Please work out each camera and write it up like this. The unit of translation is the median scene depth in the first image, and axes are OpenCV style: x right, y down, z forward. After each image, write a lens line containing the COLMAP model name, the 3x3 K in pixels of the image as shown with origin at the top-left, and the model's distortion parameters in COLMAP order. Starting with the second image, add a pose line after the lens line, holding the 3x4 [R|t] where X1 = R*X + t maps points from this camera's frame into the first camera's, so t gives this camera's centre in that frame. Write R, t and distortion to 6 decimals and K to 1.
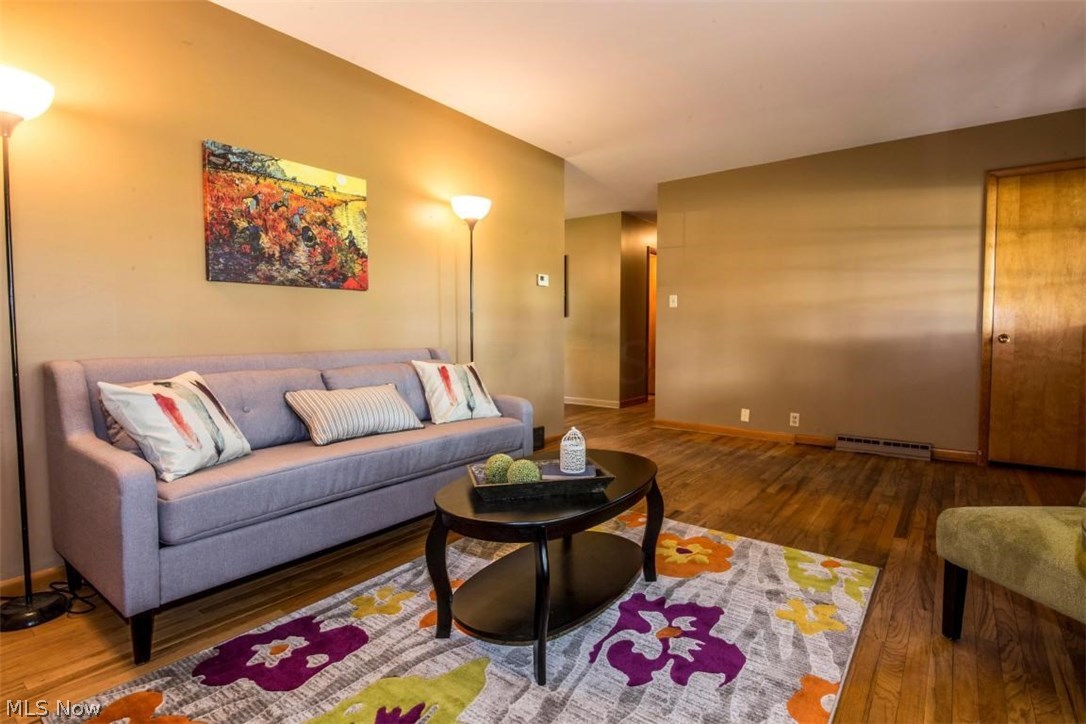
lens RADIAL K [[540.8, 0, 531.2], [0, 540.8, 360.5], [0, 0, 1]] dist [0.005485, -0.009218]
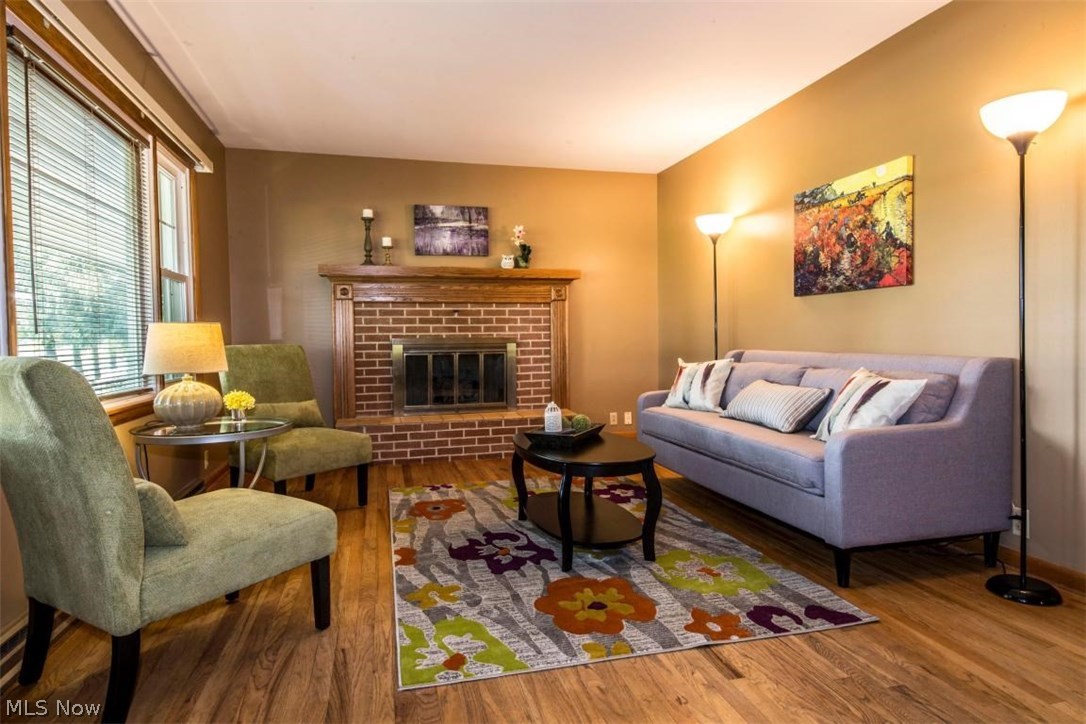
lens RADIAL K [[607.9, 0, 544.7], [0, 607.9, 357.8], [0, 0, 1]] dist [0.035460, -0.006807]
pose [[-0.605625, 0.034885, -0.794985, 0.930551], [-0.032085, 0.997156, 0.068199, -0.071254], [0.795103, 0.066810, -0.602783, 1.302334]]
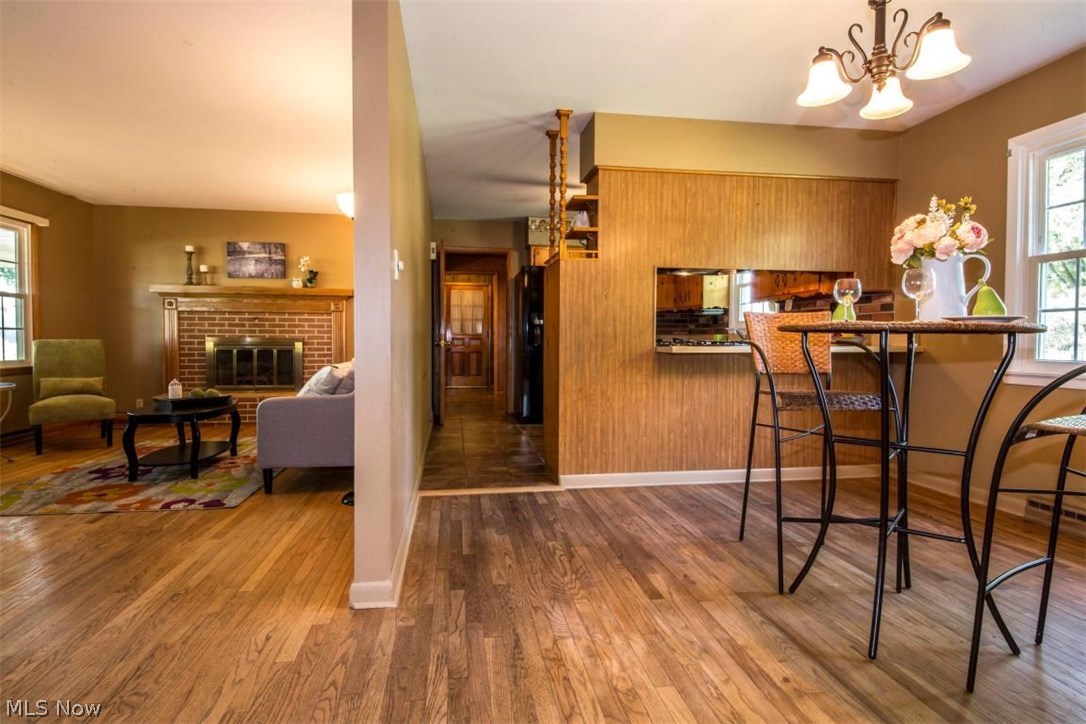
lens RADIAL K [[540.8, 0, 553.0], [0, 540.8, 352.5], [0, 0, 1]] dist [0.005485, -0.009218]
pose [[-0.660866, 0.015013, -0.750354, 0.488864], [-0.047599, 0.996949, 0.061870, -0.136878], [0.748993, 0.076604, -0.658135, 2.438960]]
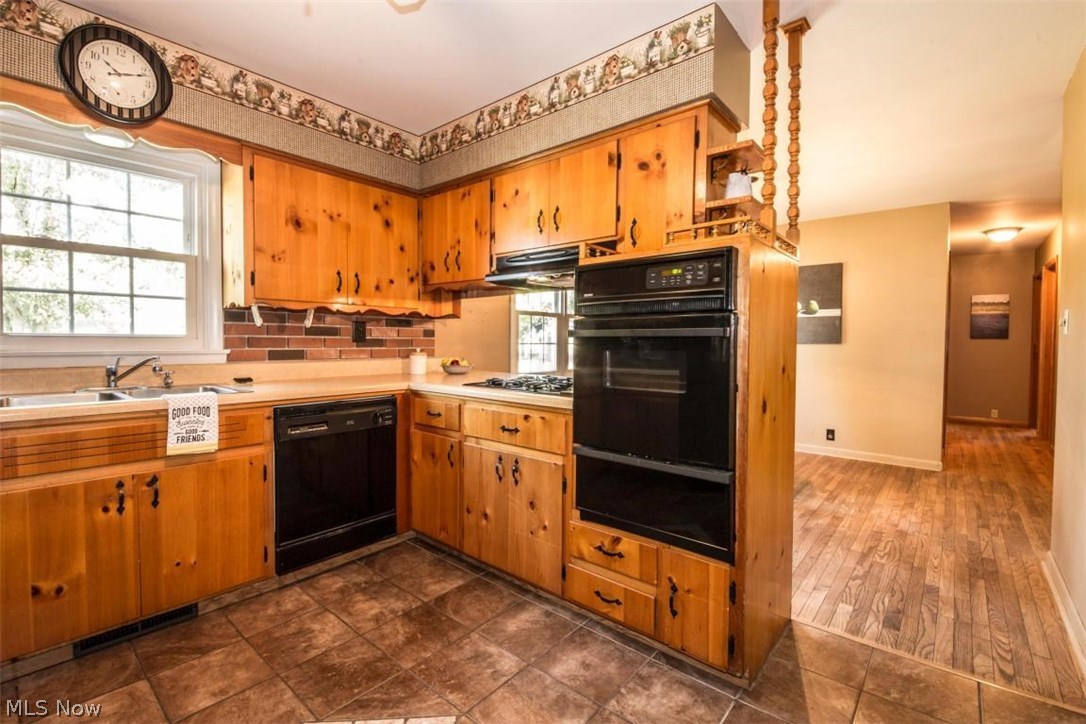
lens RADIAL K [[500.6, 0, 530.3], [0, 500.6, 358.0], [0, 0, 1]] dist [-0.008141, -0.006254]
pose [[0.999180, 0.002503, -0.040419, -0.900244], [-0.003407, 0.999745, -0.022313, -0.114775], [0.040352, 0.022432, 0.998934, 0.789510]]
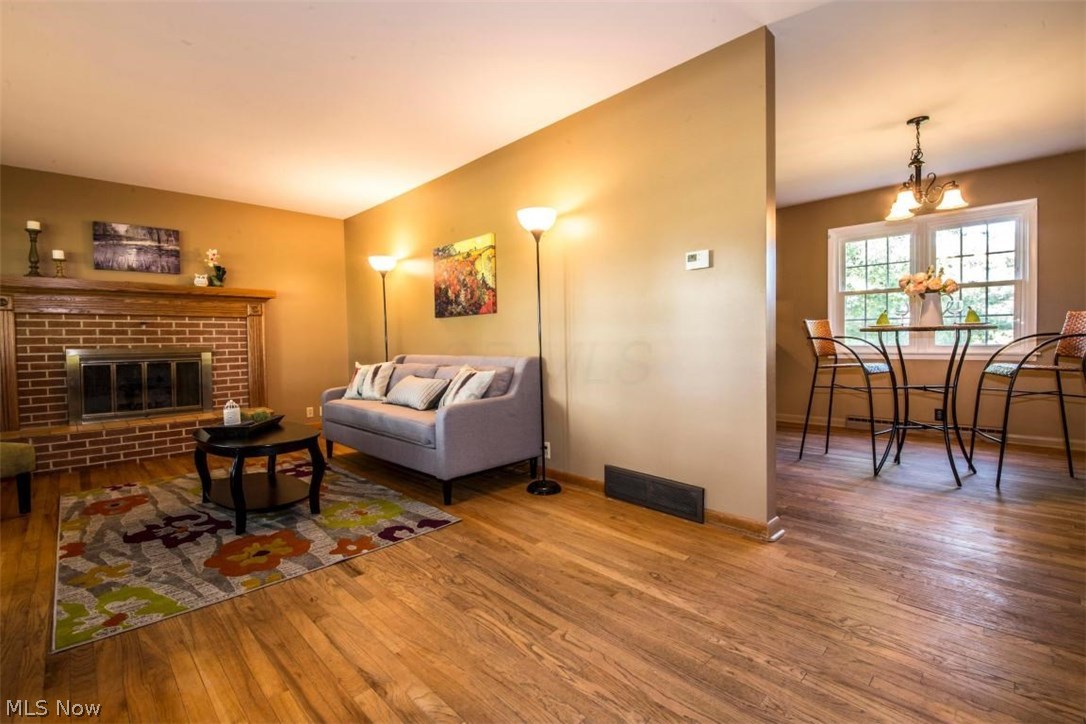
lens RADIAL K [[469.1, 0, 547.7], [0, 469.1, 355.5], [0, 0, 1]] dist [-0.007449, -0.009801]
pose [[-0.109891, 0.030799, -0.993466, 0.988974], [-0.039332, 0.998602, 0.035309, -0.078571], [0.993165, 0.042955, -0.108526, 1.454153]]
